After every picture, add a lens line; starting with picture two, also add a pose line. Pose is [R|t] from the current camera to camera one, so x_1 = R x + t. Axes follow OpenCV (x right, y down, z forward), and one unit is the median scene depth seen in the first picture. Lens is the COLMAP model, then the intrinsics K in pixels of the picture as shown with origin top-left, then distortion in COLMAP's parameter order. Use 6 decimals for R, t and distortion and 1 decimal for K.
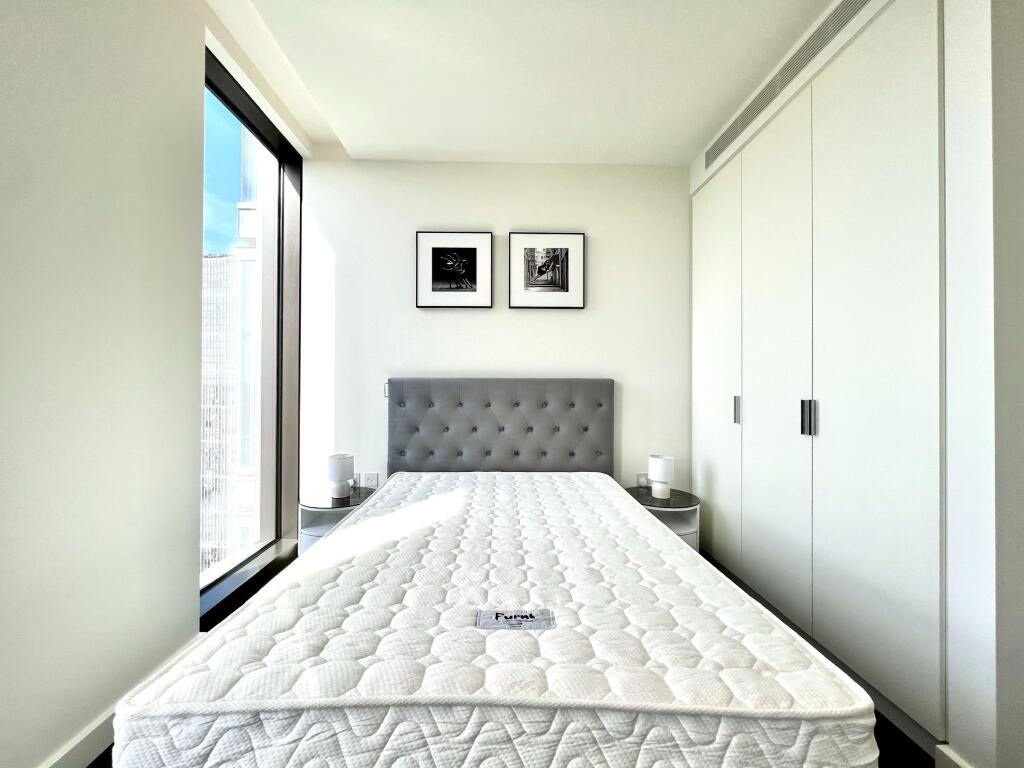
lens RADIAL K [[411.1, 0, 507.6], [0, 411.1, 381.1], [0, 0, 1]] dist [0.001645, 0.000556]
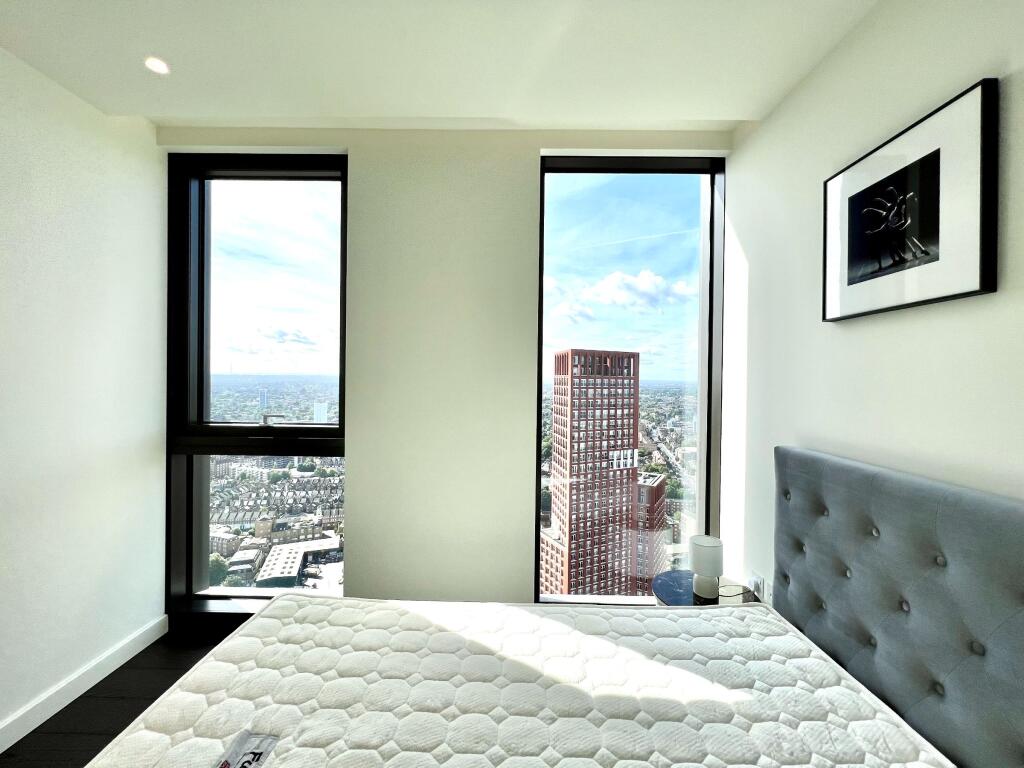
lens RADIAL K [[411.1, 0, 507.6], [0, 411.1, 381.1], [0, 0, 1]] dist [0.001645, 0.000556]
pose [[-0.035246, 0.002909, -0.999374, 0.331896], [-0.004803, 0.999984, 0.003080, -0.102040], [0.999367, 0.004909, -0.035232, 0.604659]]
